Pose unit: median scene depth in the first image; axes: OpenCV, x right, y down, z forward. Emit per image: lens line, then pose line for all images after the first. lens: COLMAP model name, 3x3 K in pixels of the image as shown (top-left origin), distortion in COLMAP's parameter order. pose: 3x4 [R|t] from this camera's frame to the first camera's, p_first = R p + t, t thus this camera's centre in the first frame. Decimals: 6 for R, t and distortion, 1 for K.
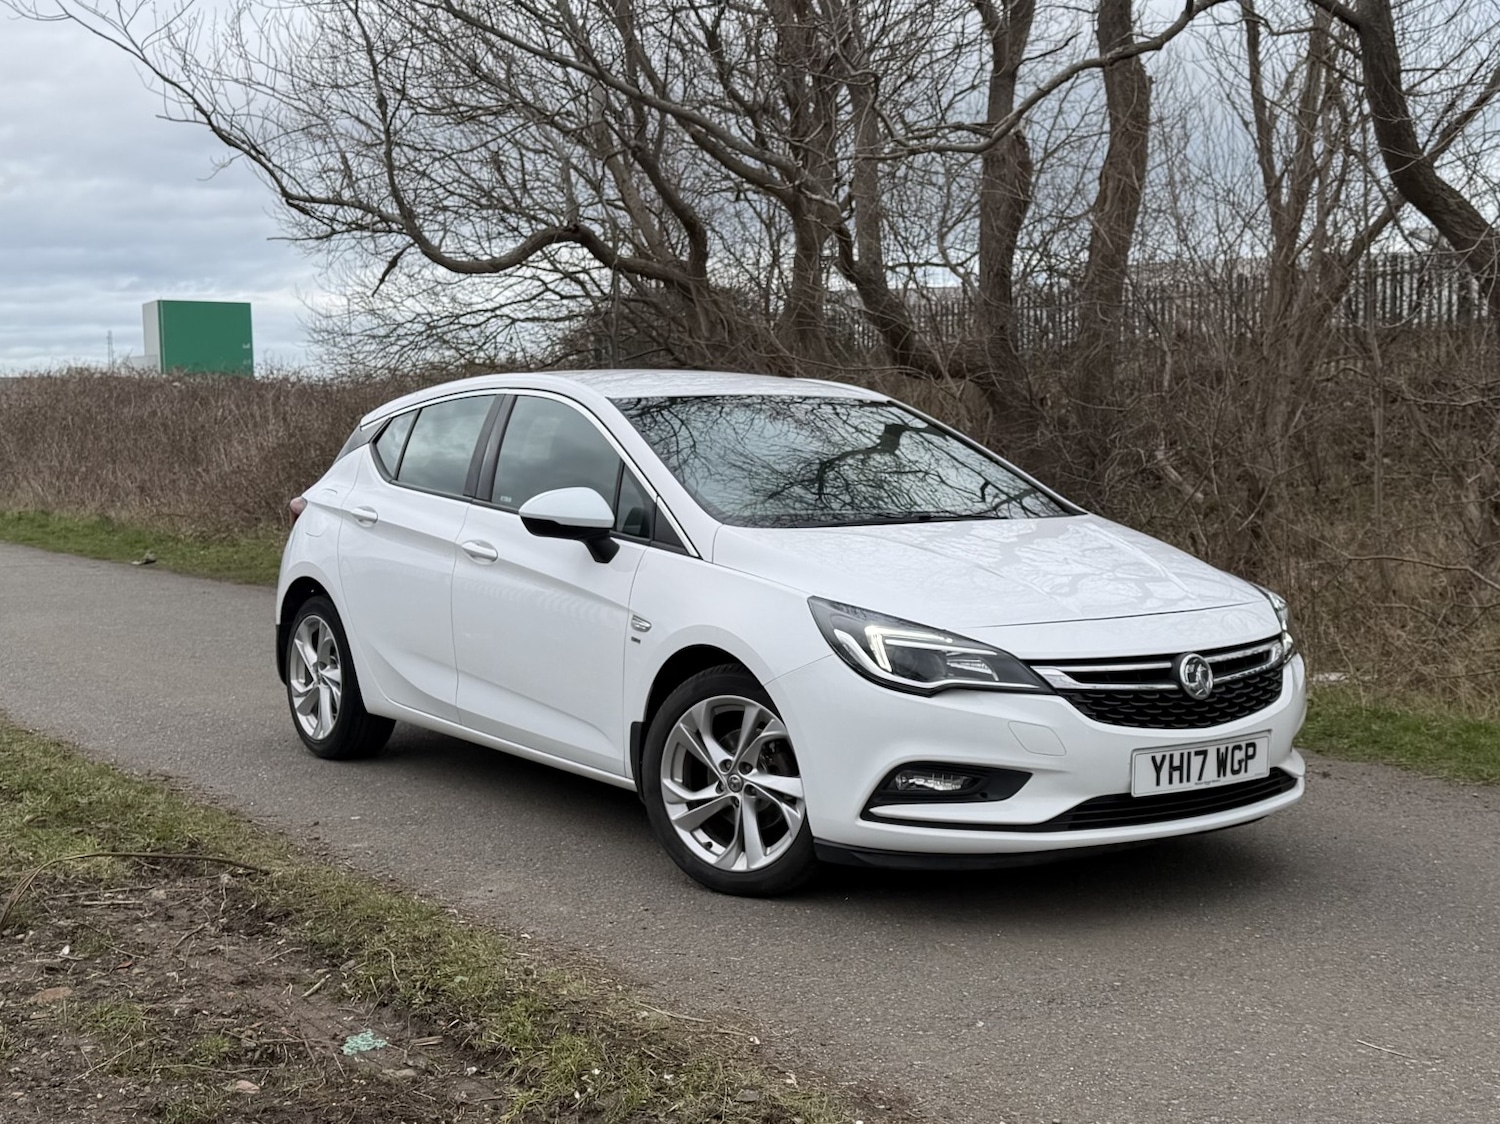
lens RADIAL K [[1989.3, 0, 834.1], [0, 1989.3, 599.5], [0, 0, 1]] dist [0.120997, 0.000000]
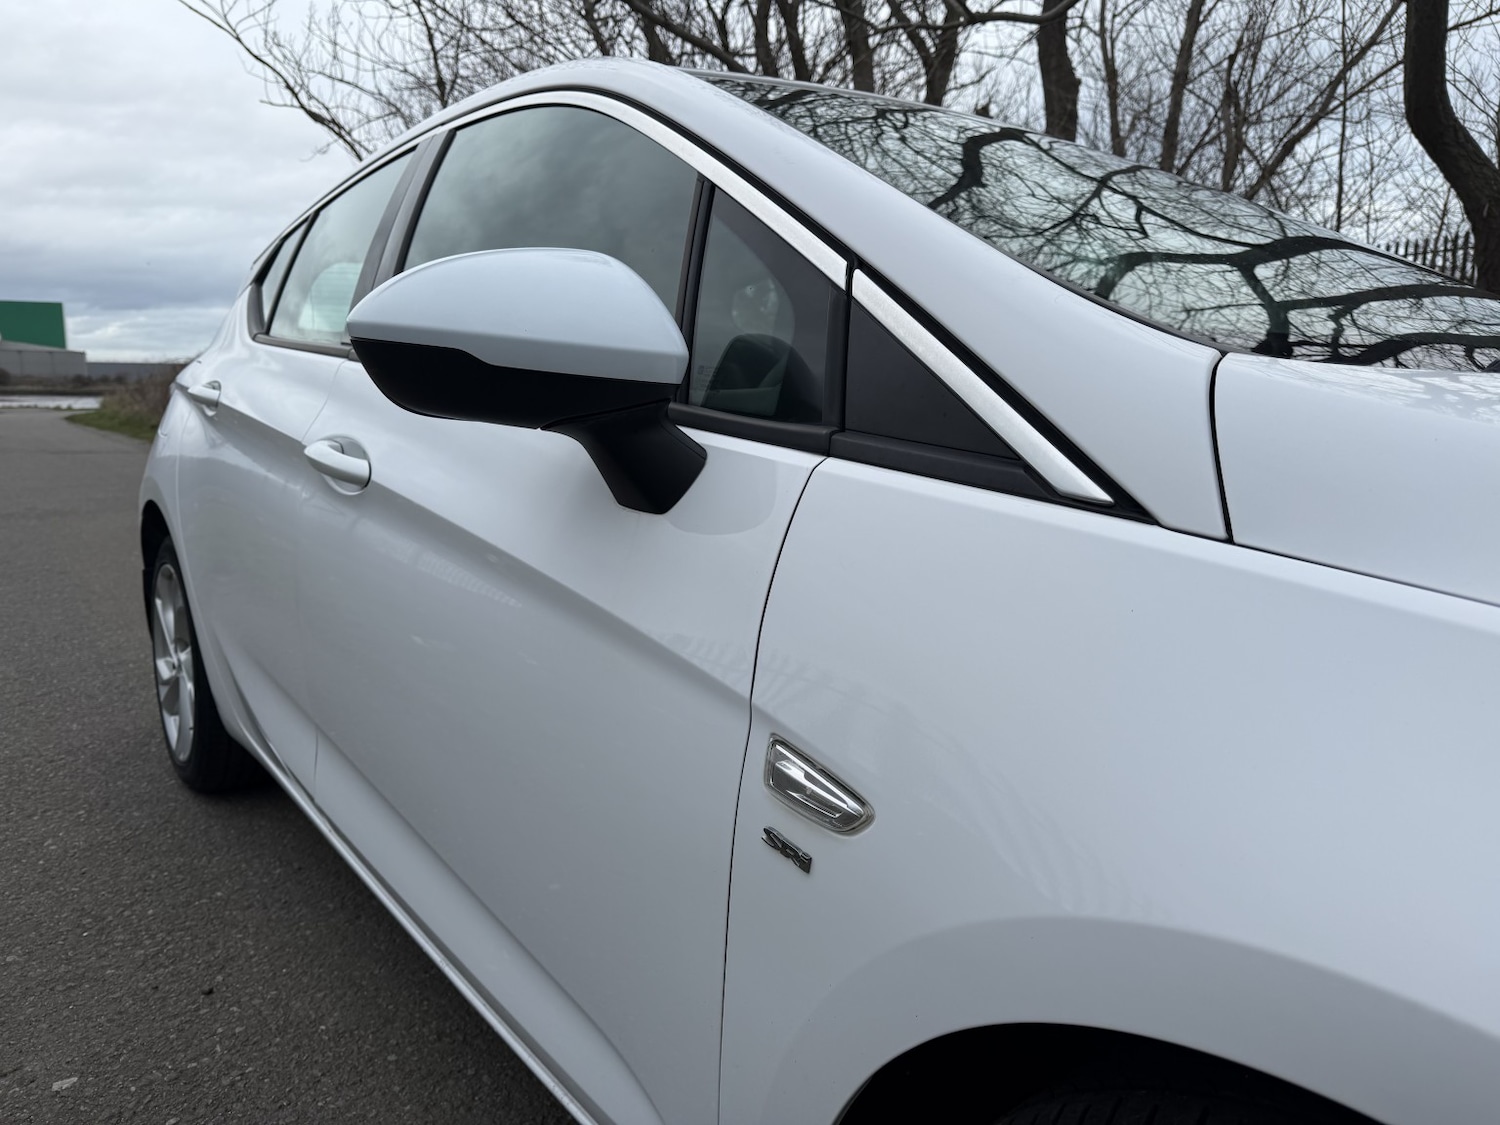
lens RADIAL K [[1081.9, 0, 754.1], [0, 1081.9, 555.8], [0, 0, 1]] dist [0.003586, -0.011711]
pose [[0.999866, 0.013738, 0.008929, -0.108874], [-0.014238, 0.998185, 0.058507, -0.022642], [-0.008109, -0.058626, 0.998247, 0.903653]]
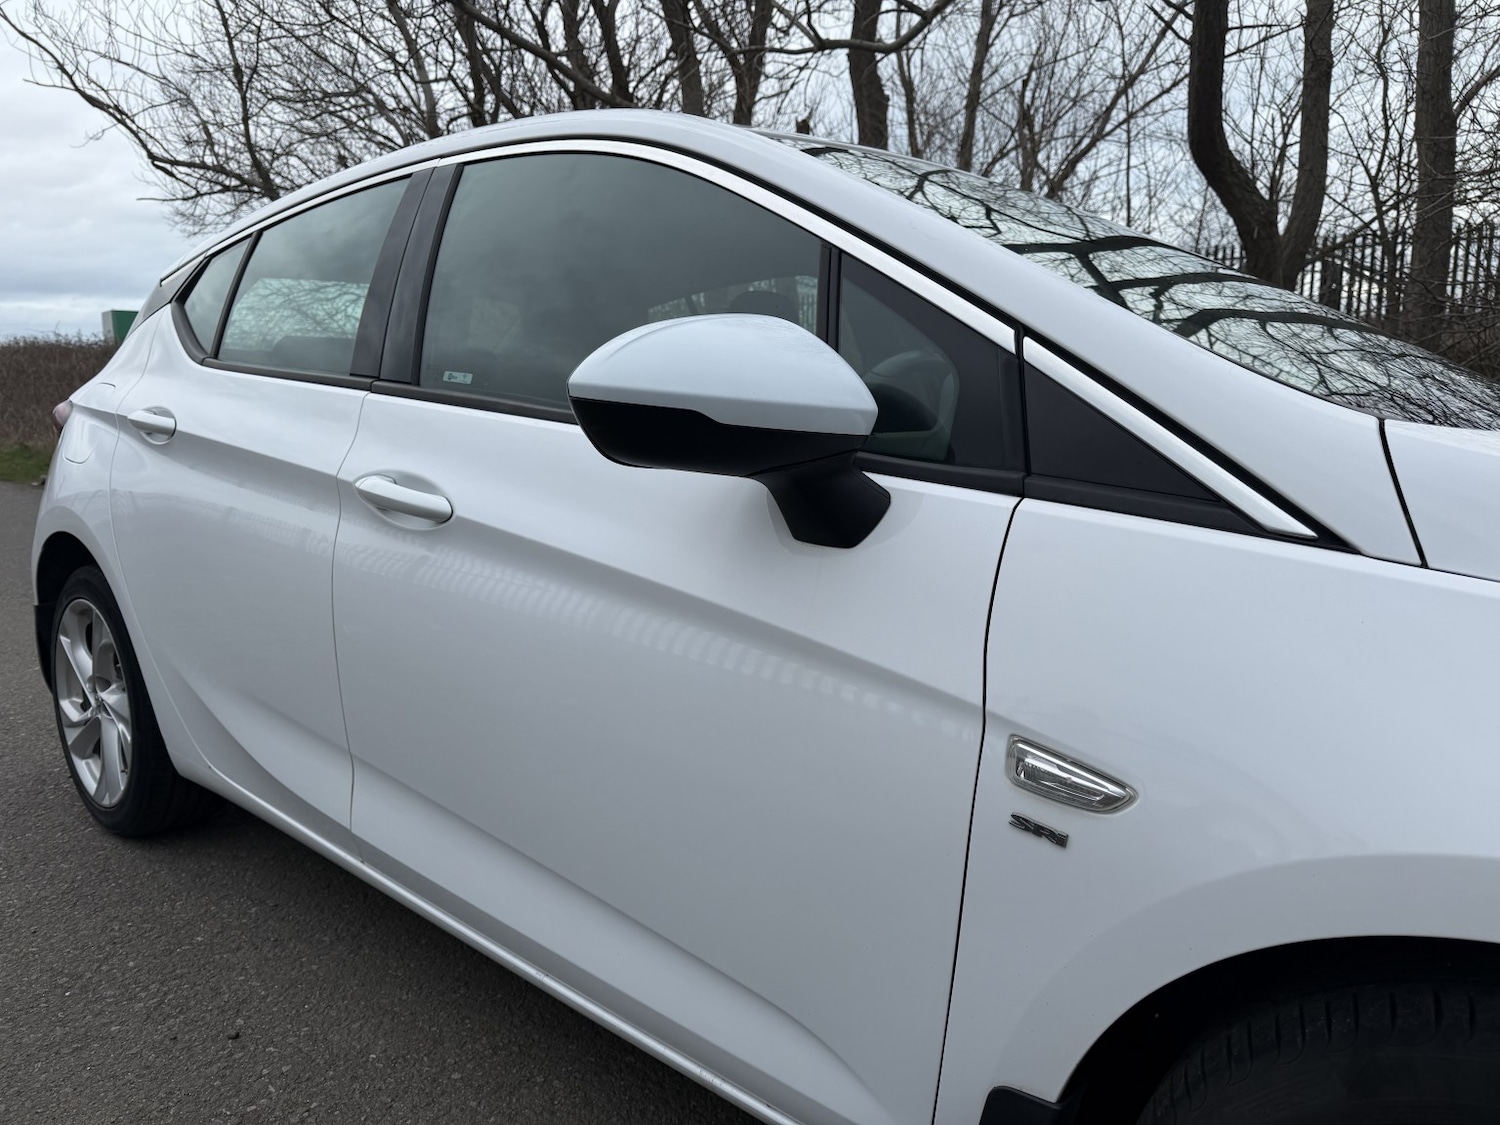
lens RADIAL K [[1081.9, 0, 753.7], [0, 1081.9, 562.0], [0, 0, 1]] dist [0.003586, -0.011711]
pose [[0.980577, -0.022874, 0.194797, -0.174655], [0.010271, 0.997802, 0.065464, -0.029261], [-0.195866, -0.062191, 0.978657, 0.888437]]
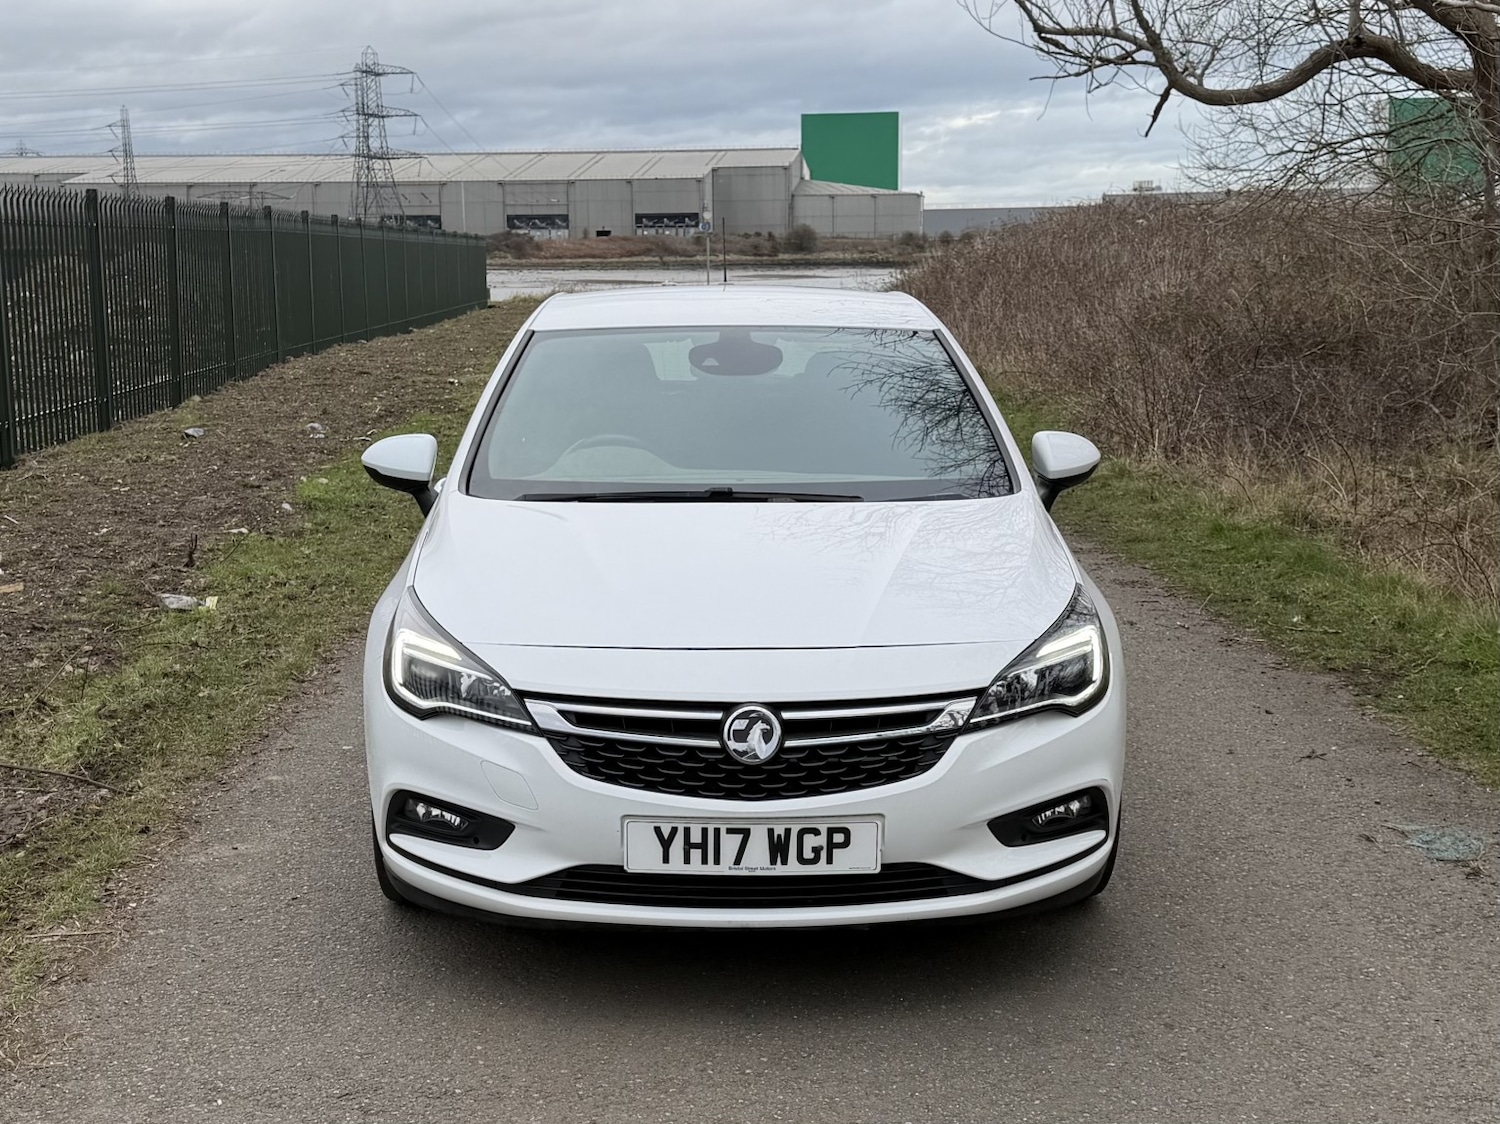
lens RADIAL K [[2142.8, 0, 707.9], [0, 2142.8, 688.0], [0, 0, 1]] dist [0.123234, 0.000000]
pose [[0.790962, 0.126813, -0.598579, 0.634208], [-0.054474, 0.988997, 0.137543, -0.089834], [0.609435, -0.076185, 0.789167, 0.306587]]
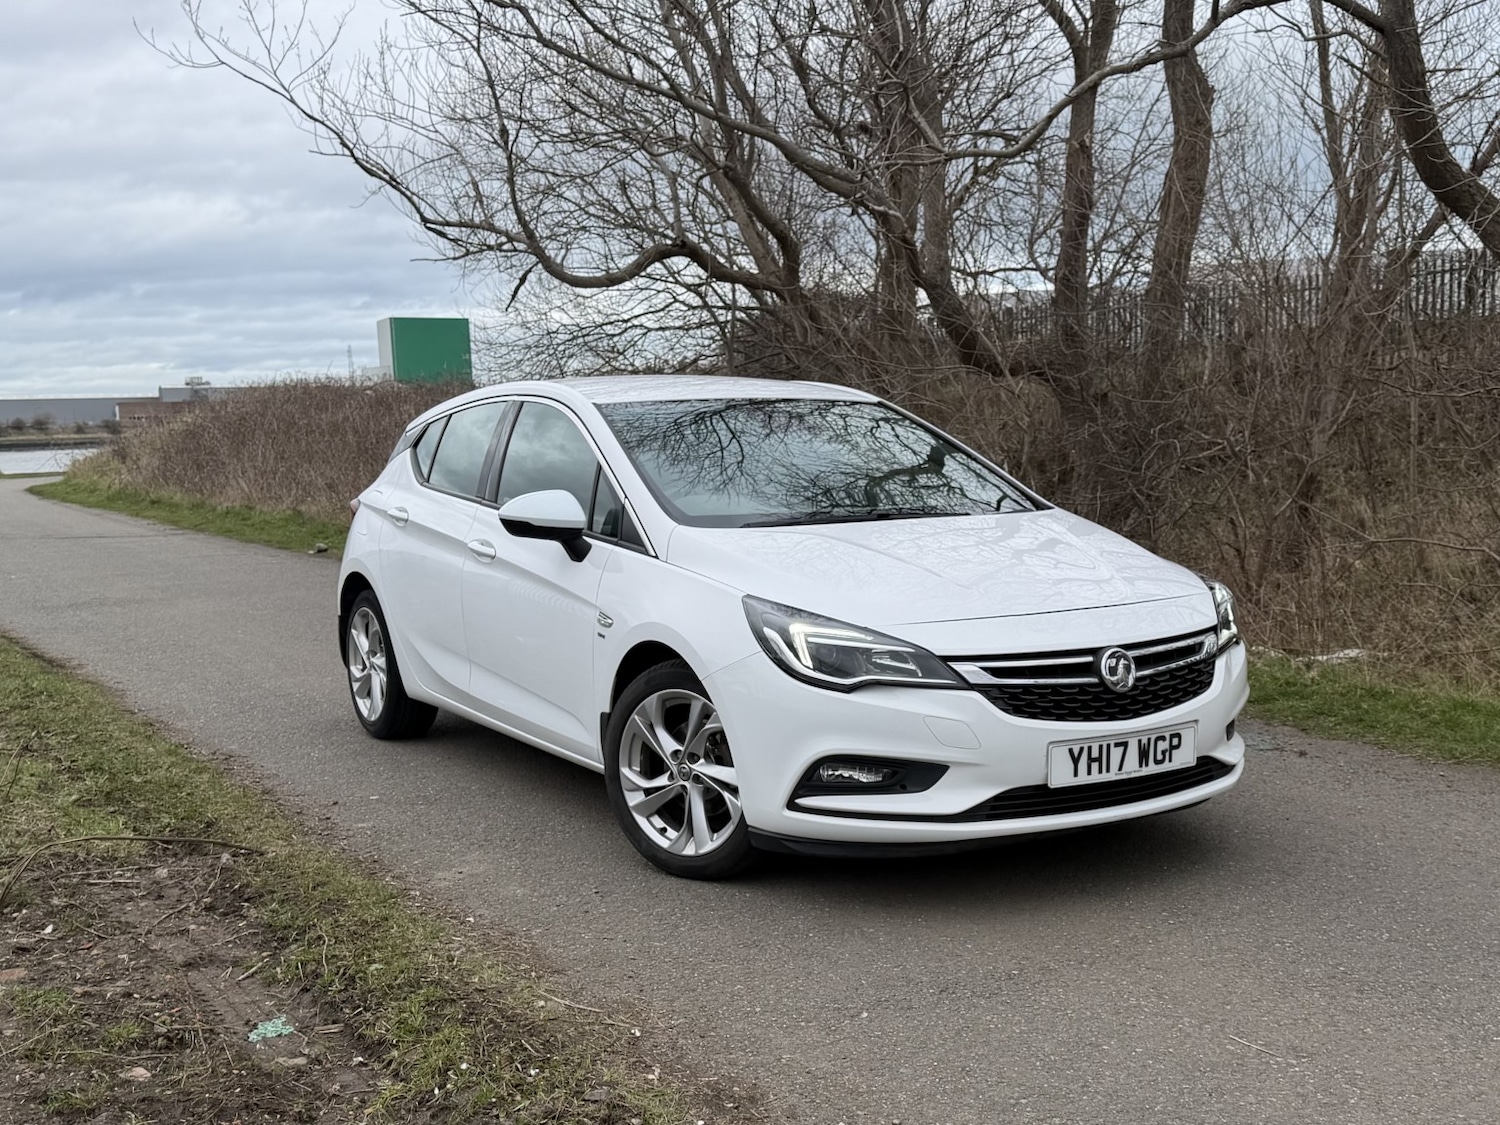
lens RADIAL K [[1756.1, 0, 856.7], [0, 1756.1, 657.7], [0, 0, 1]] dist [0.103455, 0.000000]
pose [[0.996945, -0.004871, -0.077959, 0.111514], [0.008610, 0.998825, 0.047702, -0.011458], [0.077635, -0.048227, 0.995815, 0.084628]]
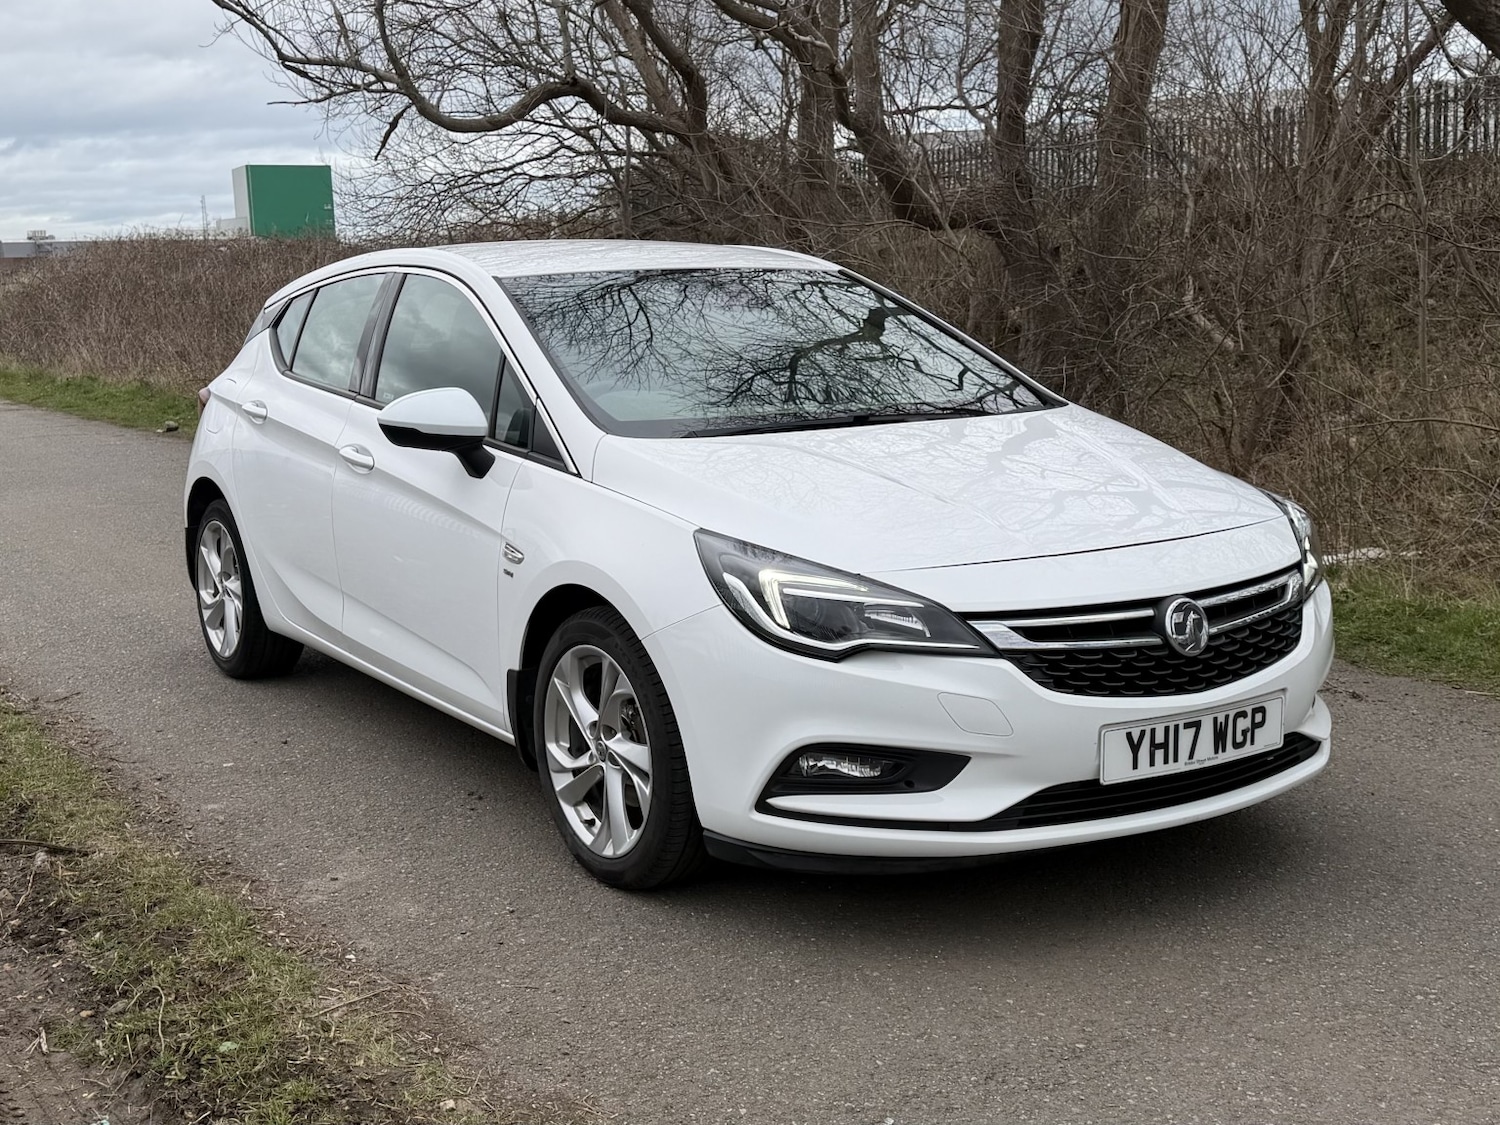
lens RADIAL K [[1867.7, 0, 714.3], [0, 1867.7, 533.1], [0, 0, 1]] dist [0.121835, 0.000000]
pose [[0.995556, -0.009463, -0.093691, 0.062422], [0.014441, 0.998511, 0.052597, -0.037857], [0.093054, -0.053717, 0.994211, 0.234073]]
